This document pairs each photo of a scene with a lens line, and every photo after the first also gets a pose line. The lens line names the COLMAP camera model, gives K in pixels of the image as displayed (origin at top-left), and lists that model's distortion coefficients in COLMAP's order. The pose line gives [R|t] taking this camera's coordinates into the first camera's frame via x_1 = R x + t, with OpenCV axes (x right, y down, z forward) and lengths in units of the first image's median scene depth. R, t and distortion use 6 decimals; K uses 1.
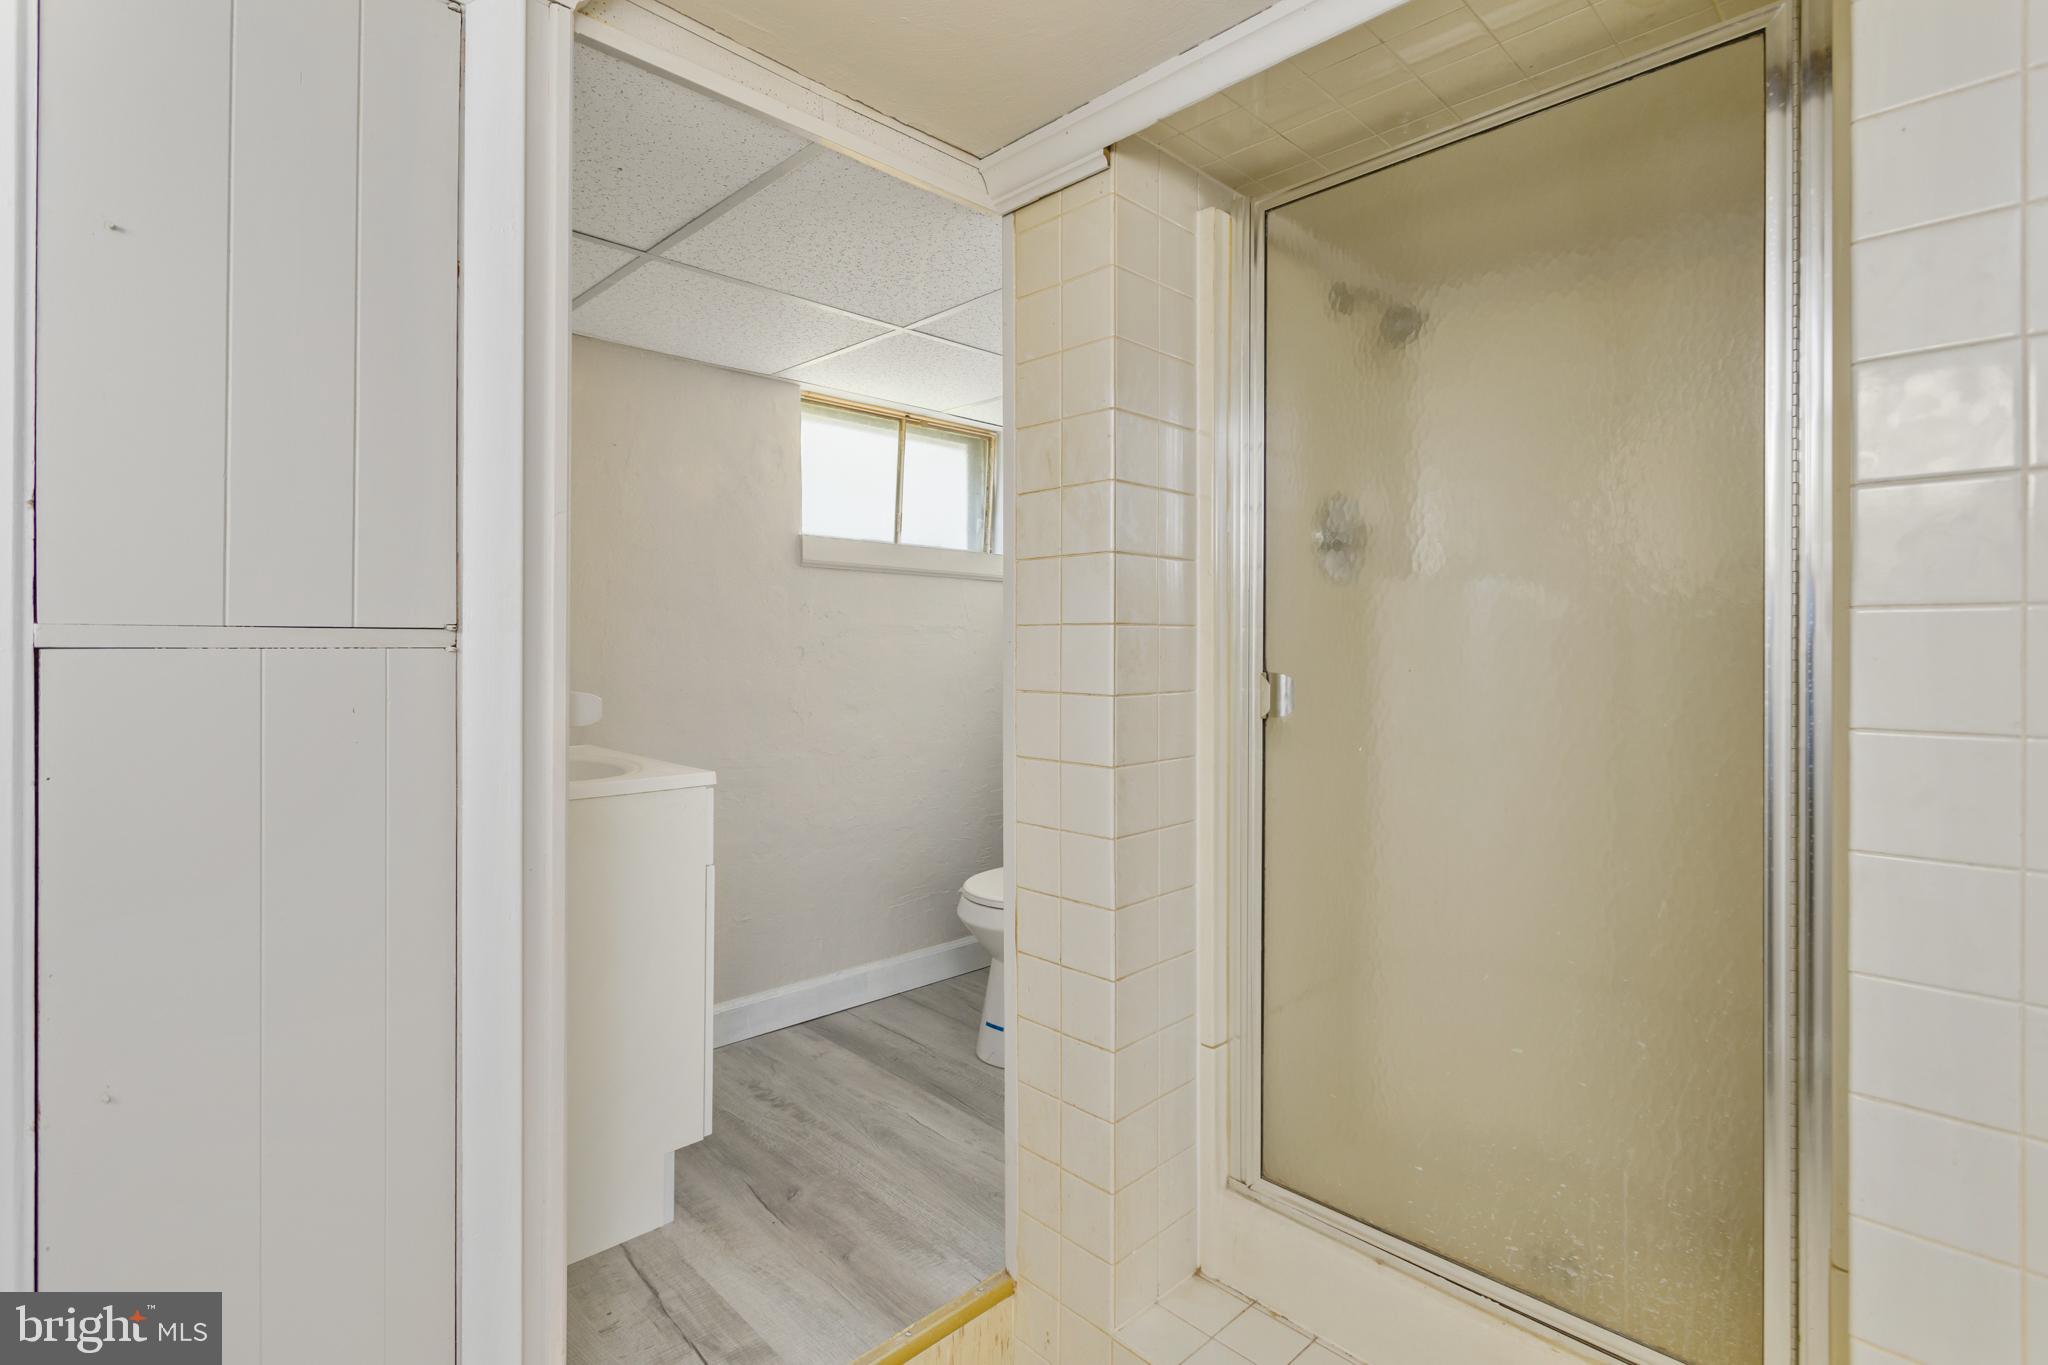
lens RADIAL K [[979.5, 0, 1032.7], [0, 979.5, 650.5], [0, 0, 1]] dist [0.005655, 0.000650]
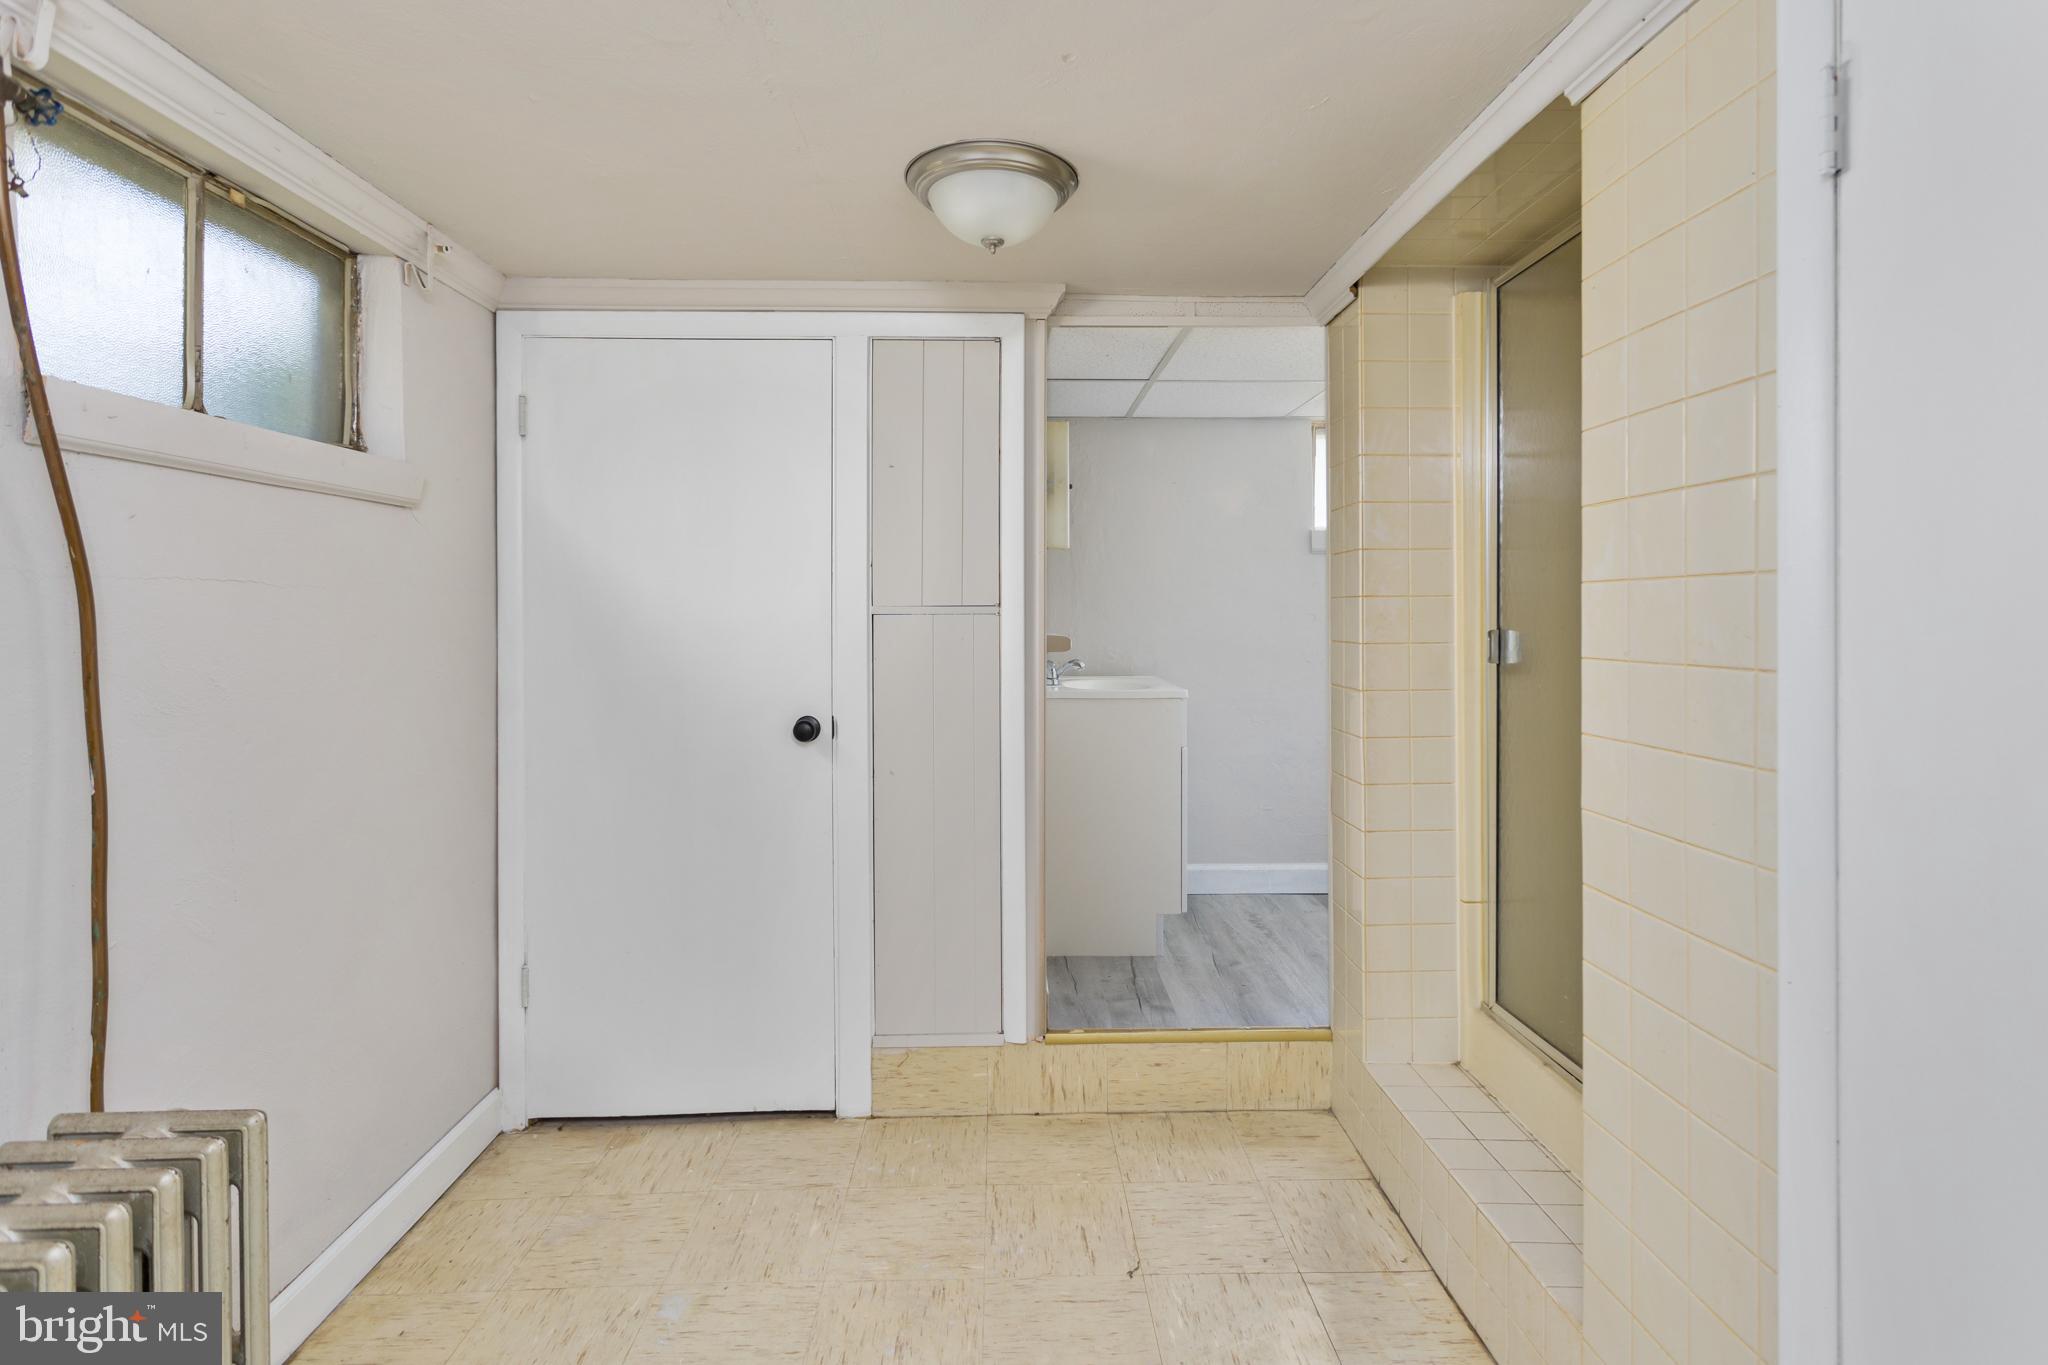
lens RADIAL K [[979.5, 0, 1022.2], [0, 979.5, 618.7], [0, 0, 1]] dist [0.005655, 0.000650]
pose [[0.730029, -0.002430, -0.683412, 0.669390], [0.002737, 0.999996, -0.000633, 0.006840], [0.683410, -0.001409, 0.730033, -0.426088]]
